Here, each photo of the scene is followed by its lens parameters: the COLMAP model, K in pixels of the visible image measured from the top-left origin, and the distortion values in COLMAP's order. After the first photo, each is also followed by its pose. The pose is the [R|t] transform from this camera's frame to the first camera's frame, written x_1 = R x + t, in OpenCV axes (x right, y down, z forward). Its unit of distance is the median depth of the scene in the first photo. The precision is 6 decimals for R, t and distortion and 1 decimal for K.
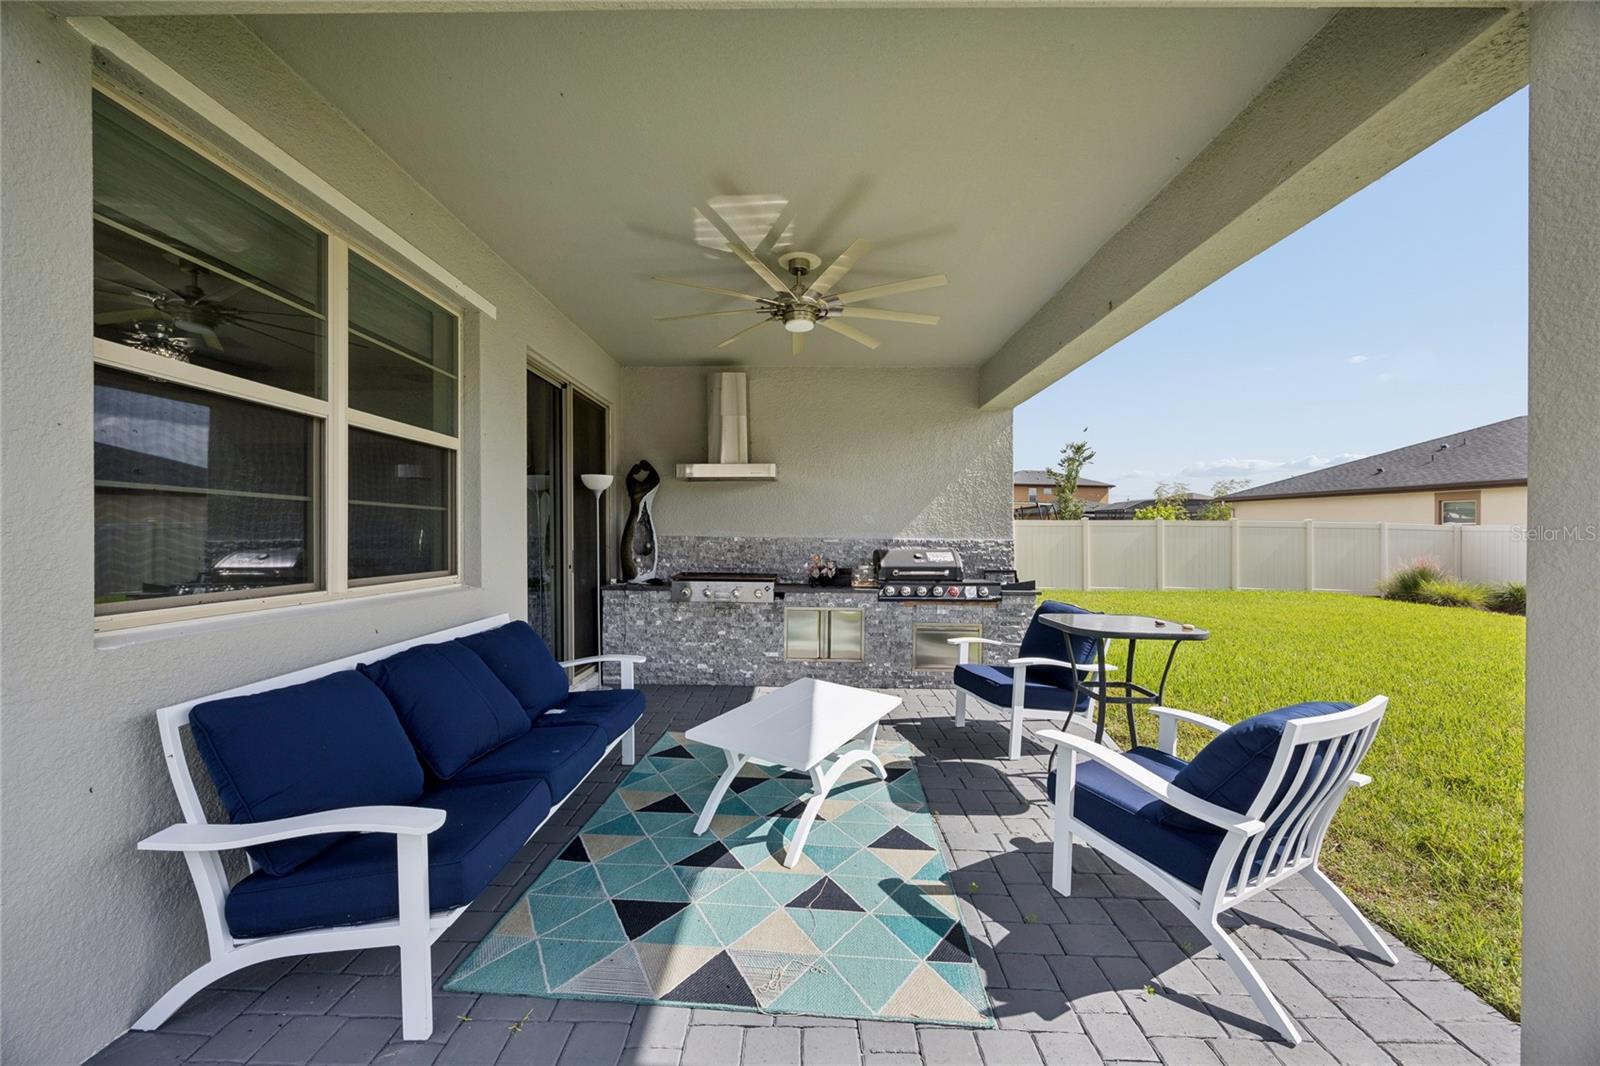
lens RADIAL K [[609.3, 0, 800.0], [0, 609.3, 533.0], [0, 0, 1]] dist [-0.000626, -0.000139]
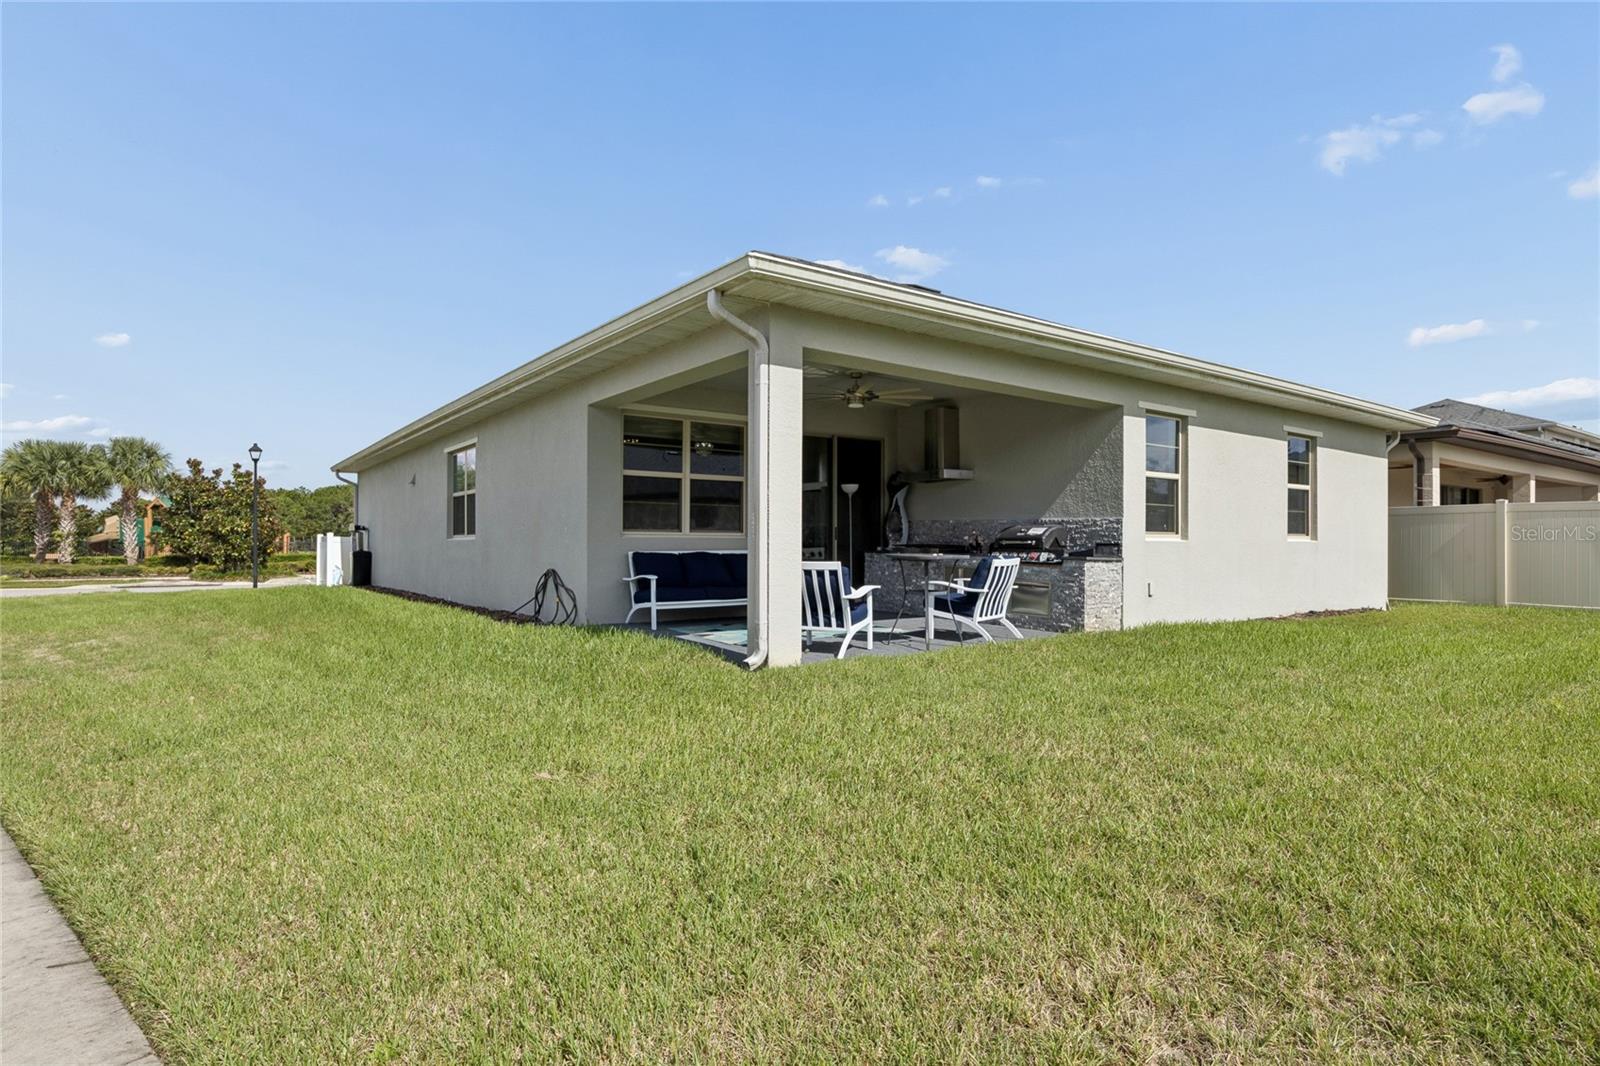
lens RADIAL K [[857.8, 0, 800.0], [0, 857.8, 533.0], [0, 0, 1]] dist [0.001889, 0.000194]
pose [[0.594951, -0.006172, -0.803738, 1.557499], [-0.001396, 0.999961, -0.008712, 0.066070], [0.803760, 0.006305, 0.594920, -0.569991]]
